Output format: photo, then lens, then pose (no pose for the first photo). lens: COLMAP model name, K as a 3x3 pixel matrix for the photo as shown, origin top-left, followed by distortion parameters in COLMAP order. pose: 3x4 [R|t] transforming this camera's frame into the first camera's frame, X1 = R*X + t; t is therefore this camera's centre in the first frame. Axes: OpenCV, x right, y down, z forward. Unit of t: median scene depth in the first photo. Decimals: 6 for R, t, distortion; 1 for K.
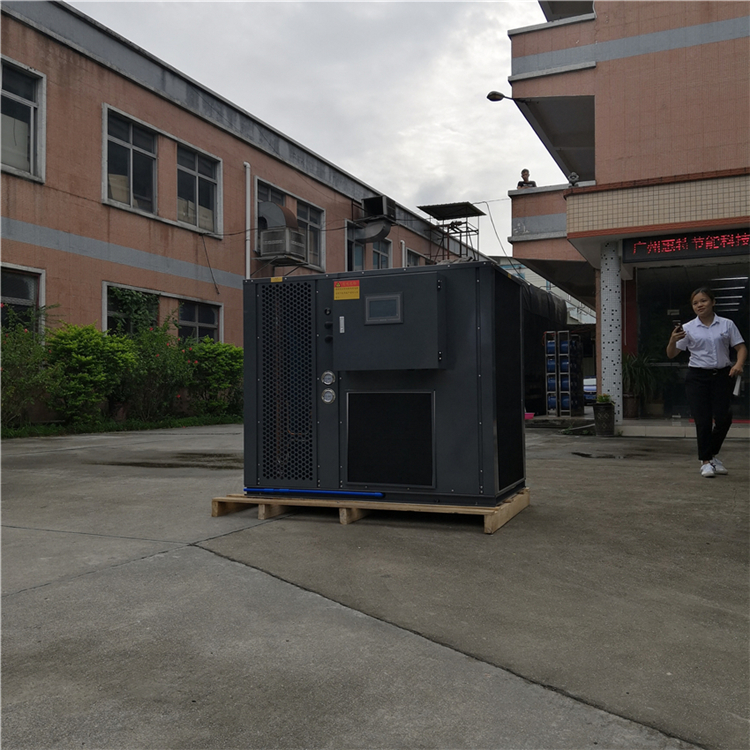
lens RADIAL K [[751.4, 0, 374.4], [0, 751.4, 361.0], [0, 0, 1]] dist [0.123947, -0.200735]
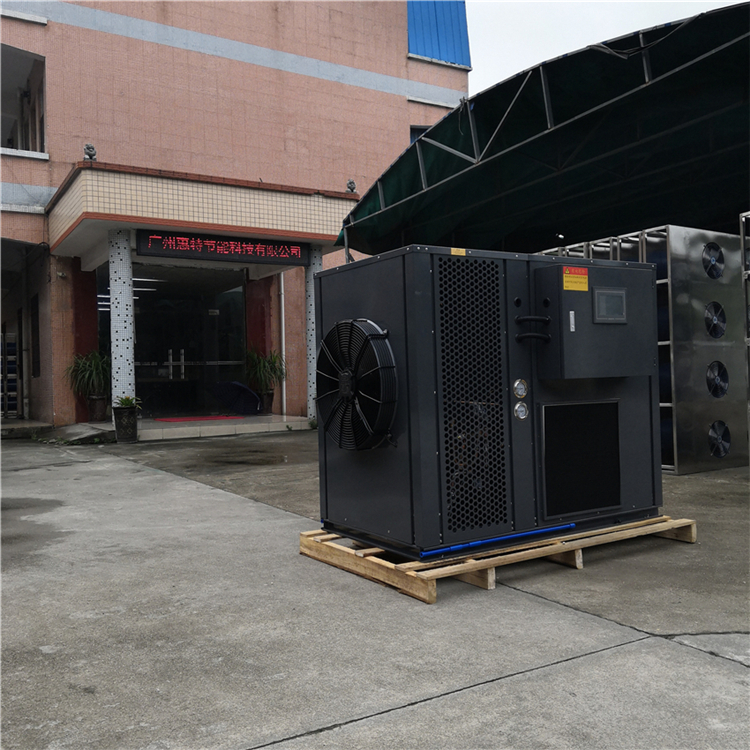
lens RADIAL K [[751.4, 0, 374.4], [0, 751.4, 361.0], [0, 0, 1]] dist [0.123947, -0.200735]
pose [[0.572964, 0.007493, 0.819546, -0.285448], [-0.010721, 0.999941, -0.001647, -0.000791], [-0.819510, -0.007843, 0.573011, 0.244446]]
